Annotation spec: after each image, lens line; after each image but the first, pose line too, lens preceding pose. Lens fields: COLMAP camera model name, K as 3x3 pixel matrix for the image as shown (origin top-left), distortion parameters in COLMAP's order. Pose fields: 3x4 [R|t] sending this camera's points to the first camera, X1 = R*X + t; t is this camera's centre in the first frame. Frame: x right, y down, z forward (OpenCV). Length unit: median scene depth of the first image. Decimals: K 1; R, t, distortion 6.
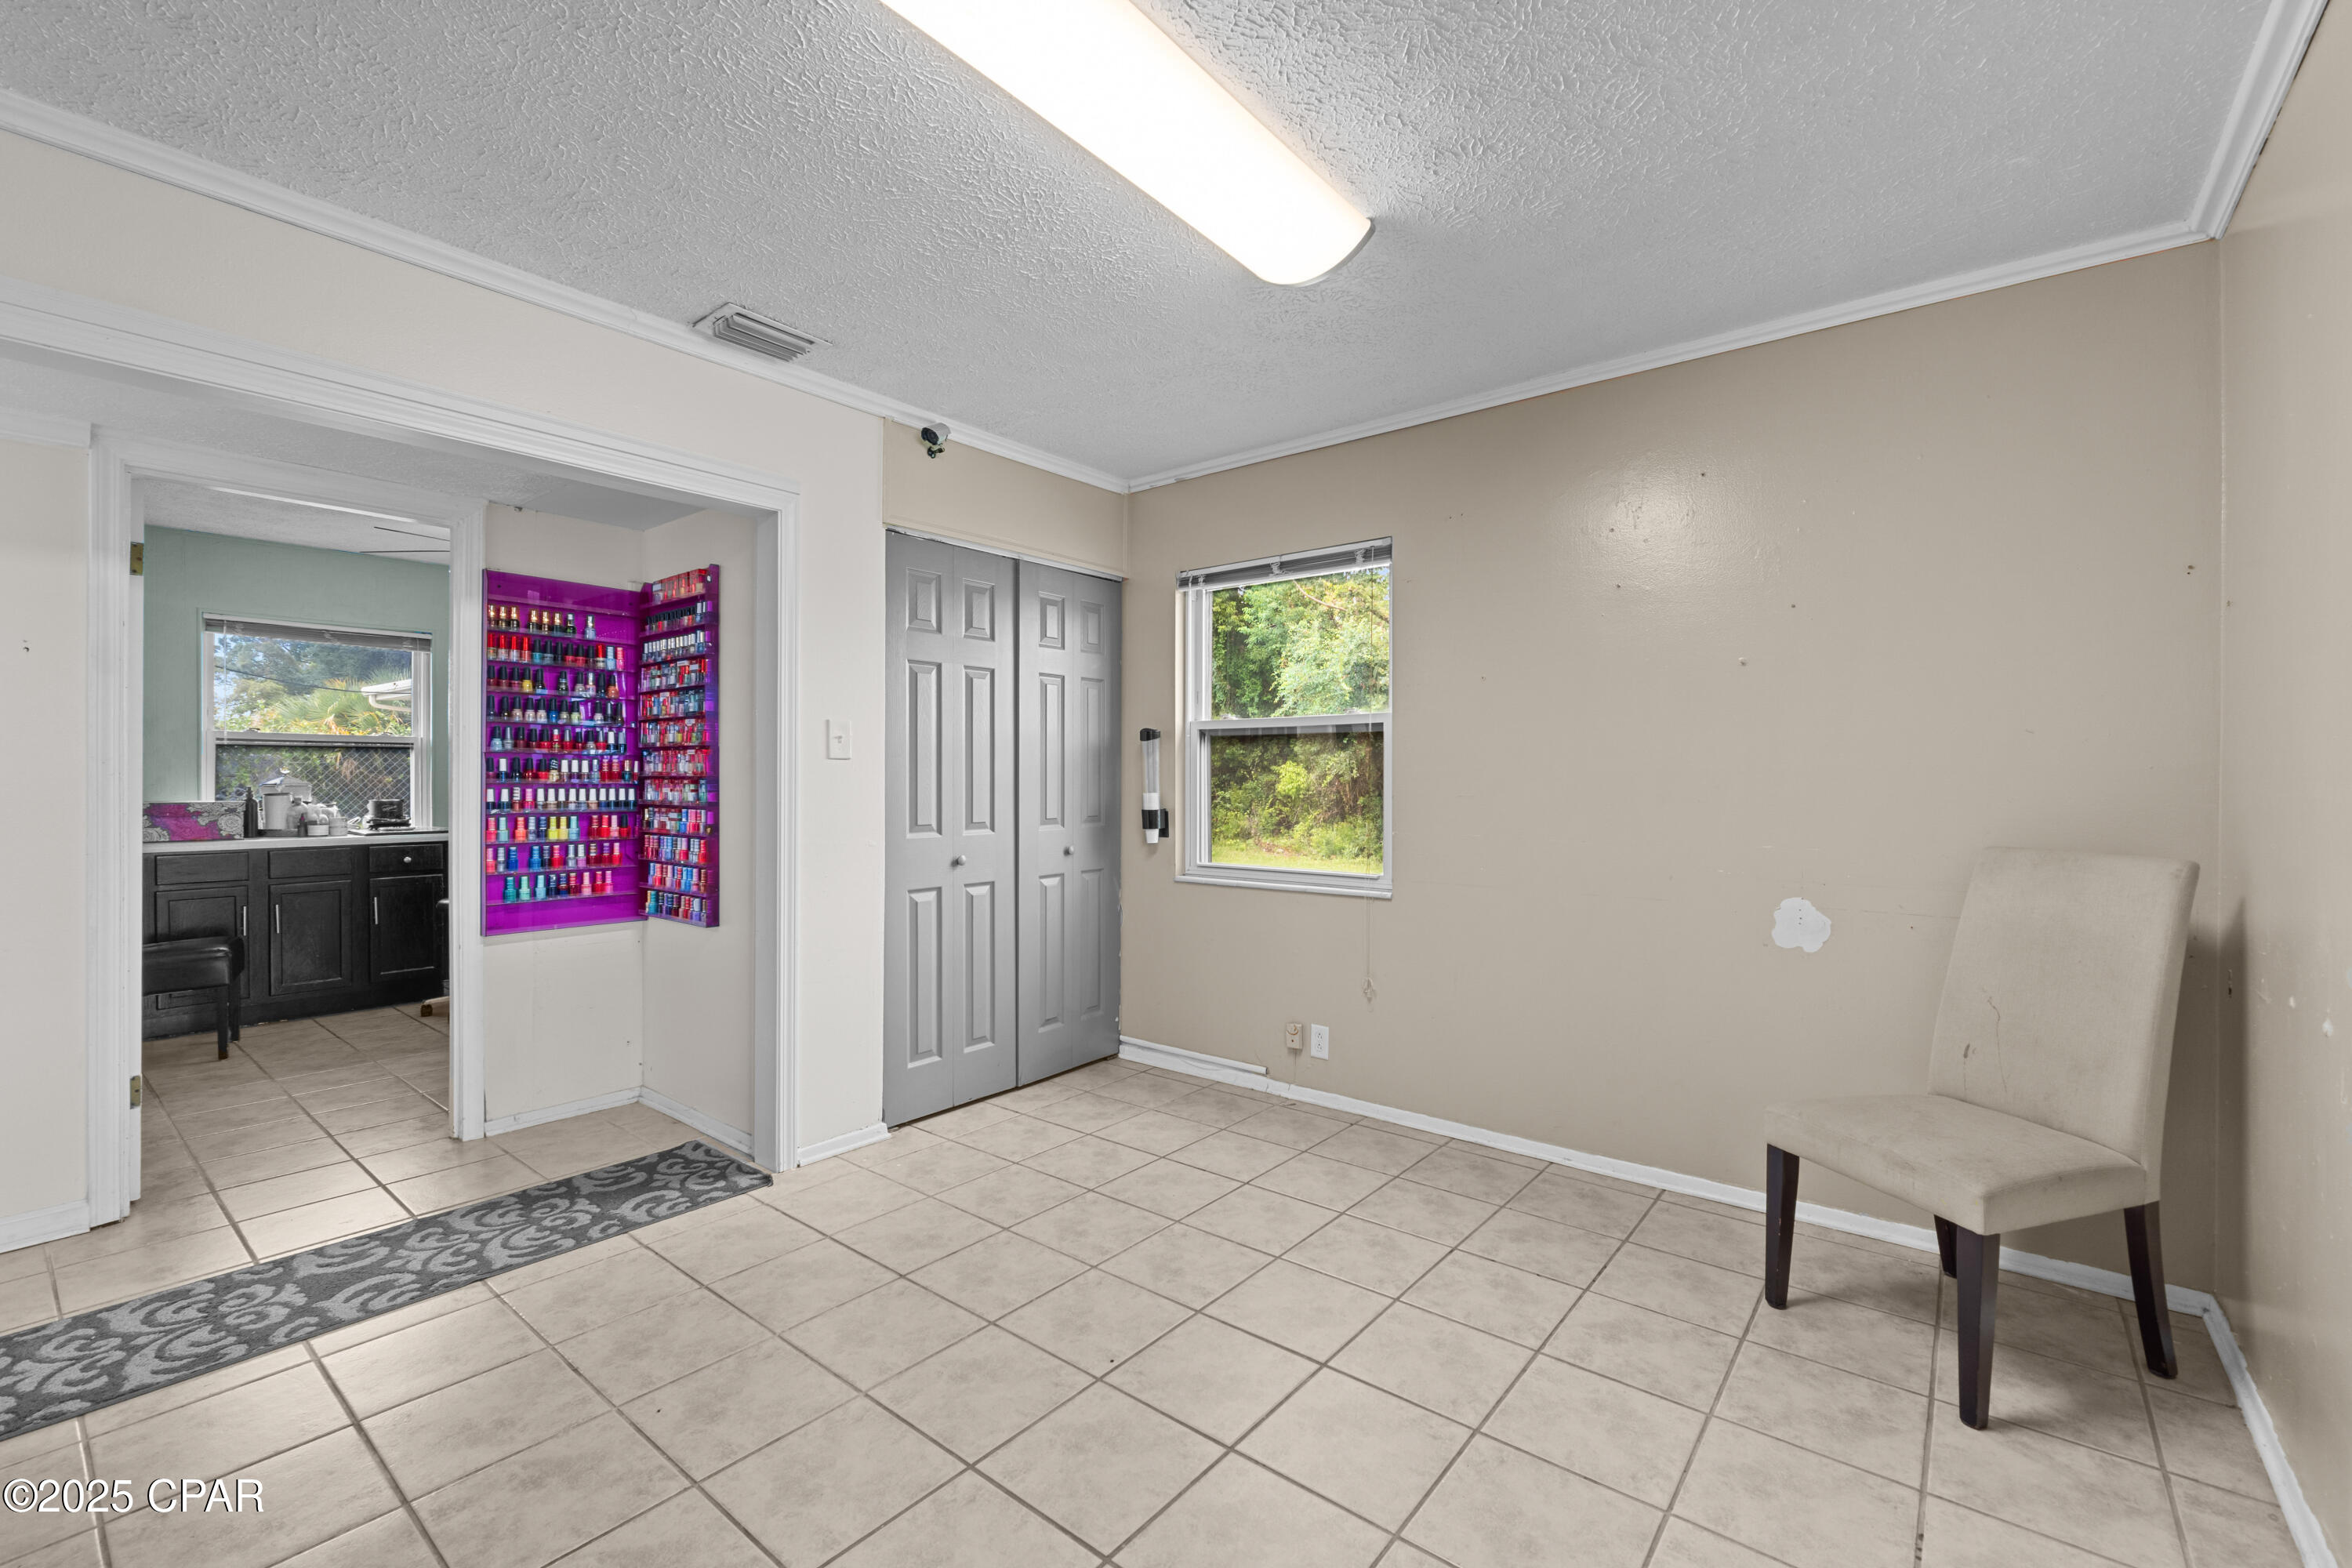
lens RADIAL K [[993.1, 0, 1178.0], [0, 993.1, 769.5], [0, 0, 1]] dist [-0.005071, 0.000000]
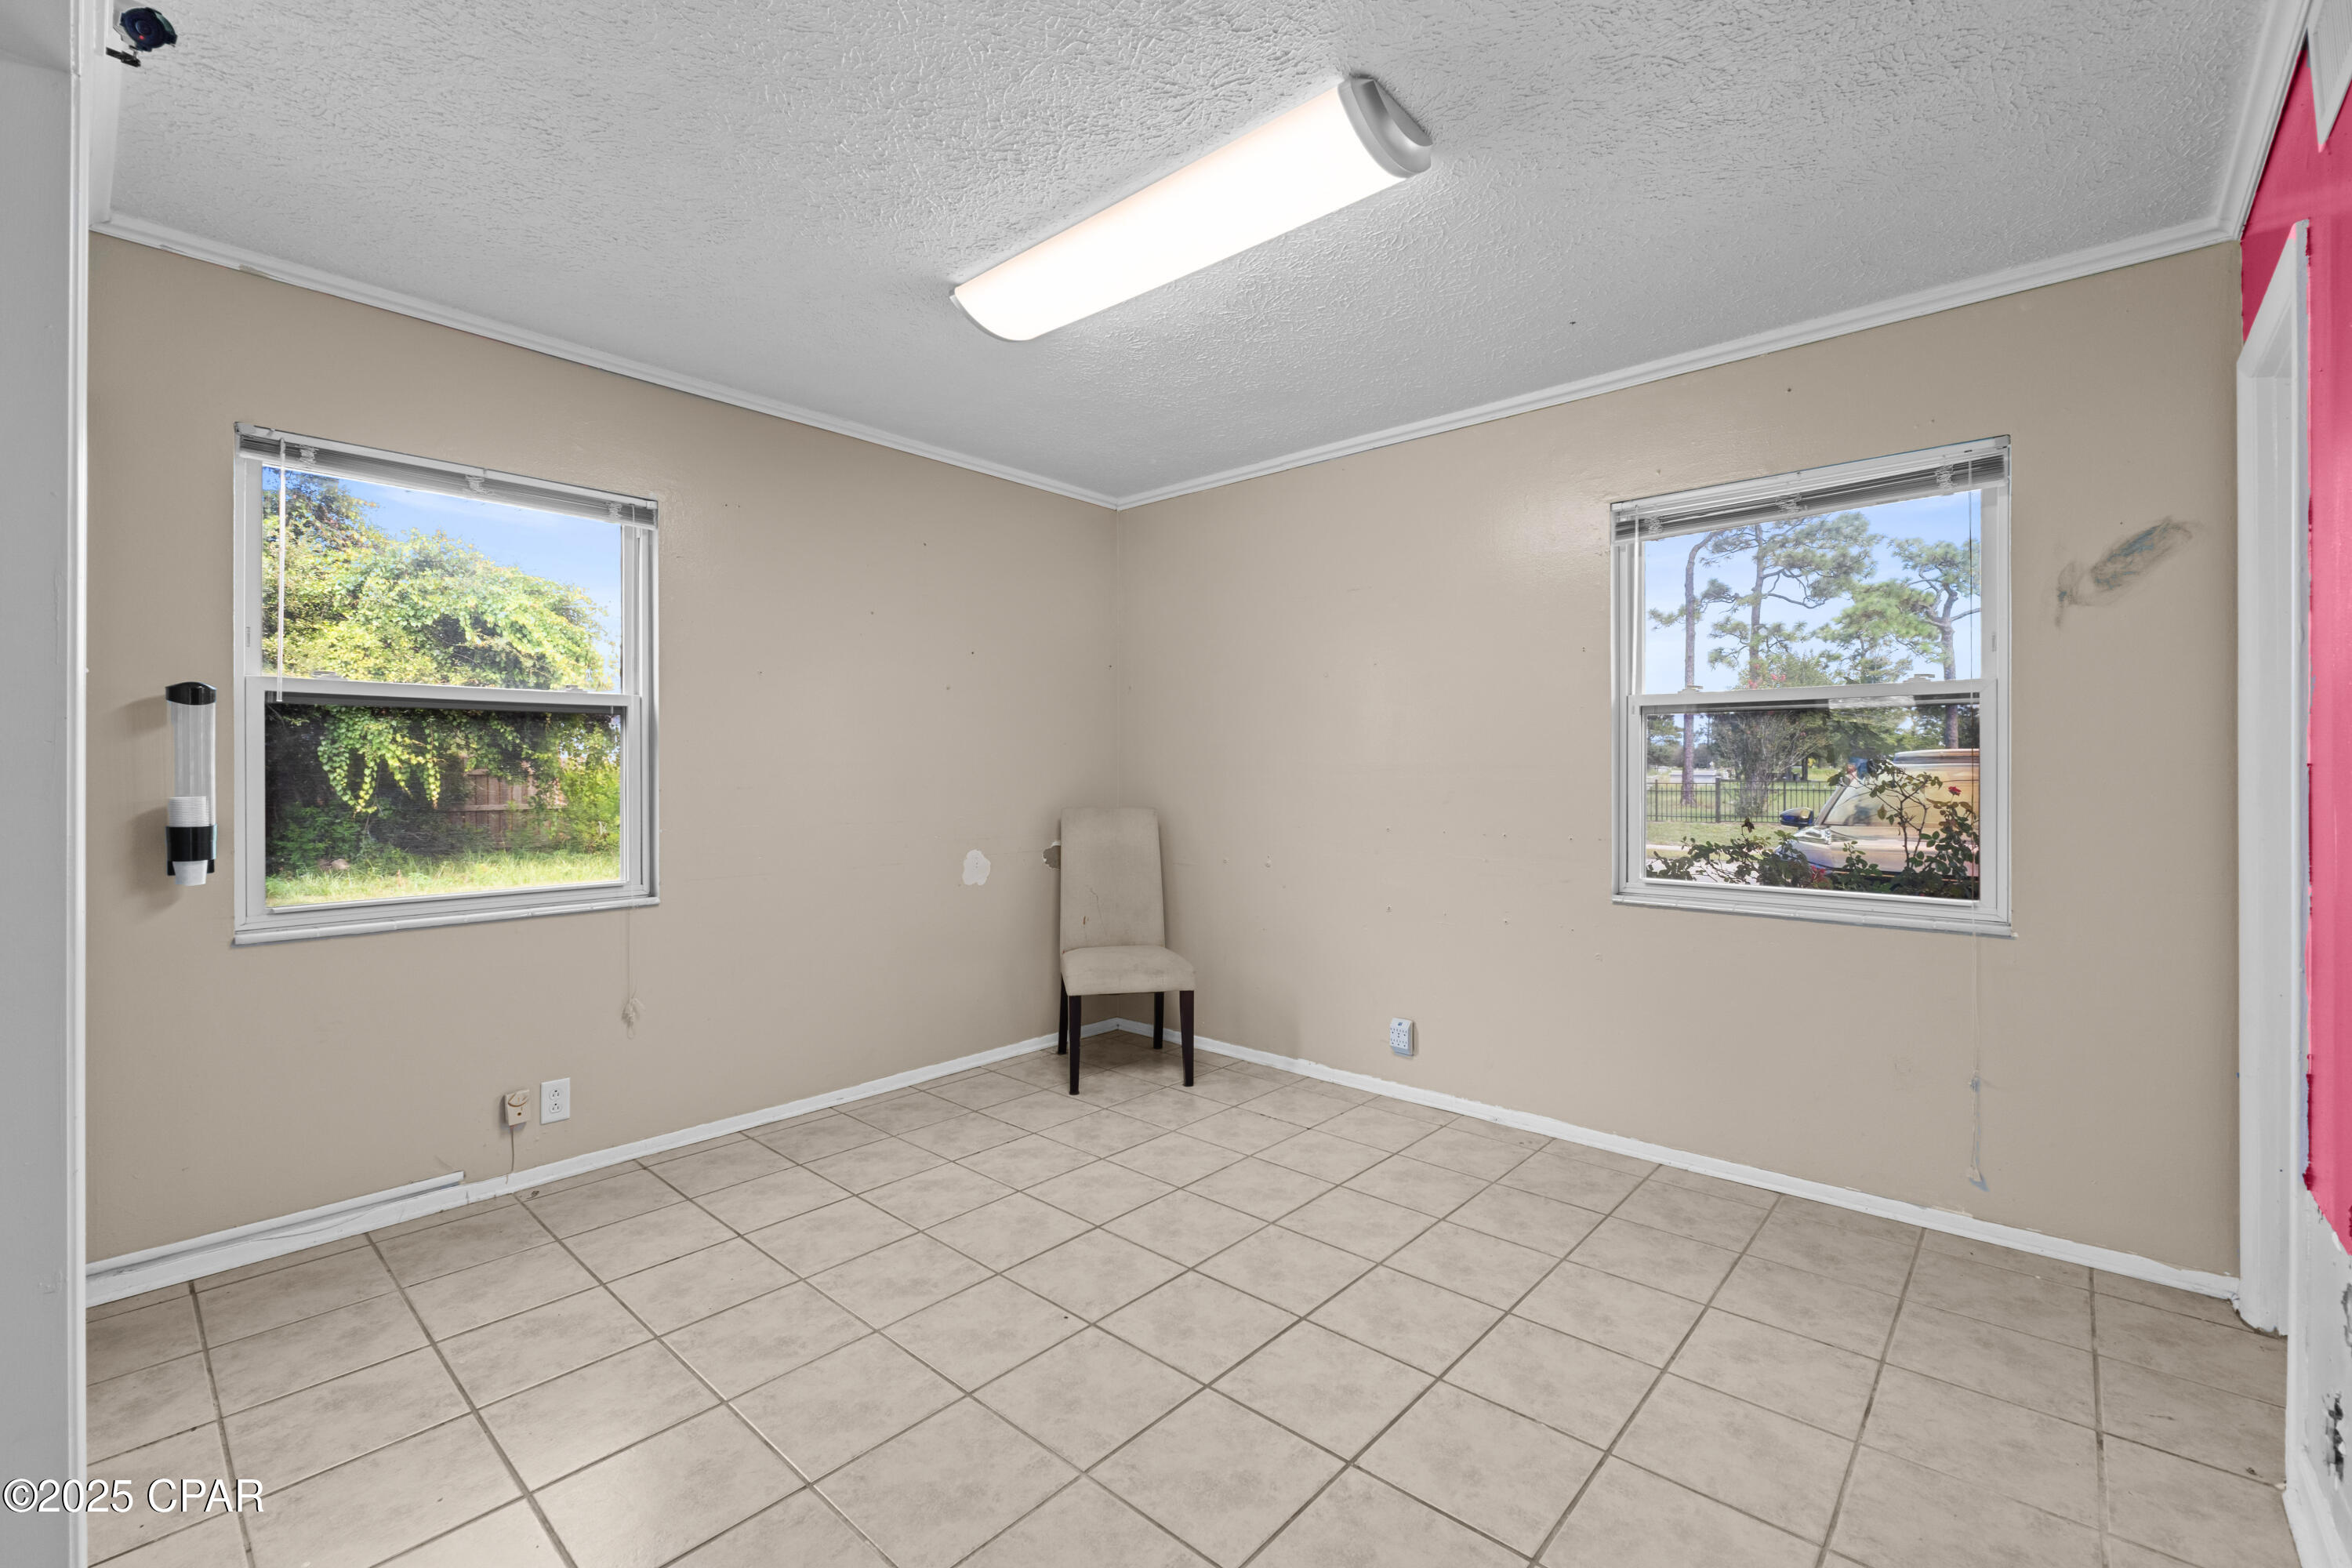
lens RADIAL K [[993.1, 0, 1178.0], [0, 993.1, 769.5], [0, 0, 1]] dist [-0.005071, 0.000000]
pose [[0.053417, -0.002163, 0.998570, -0.772760], [-0.007191, 0.999971, 0.002551, 0.003091], [-0.998546, -0.007317, 0.053400, 0.569611]]
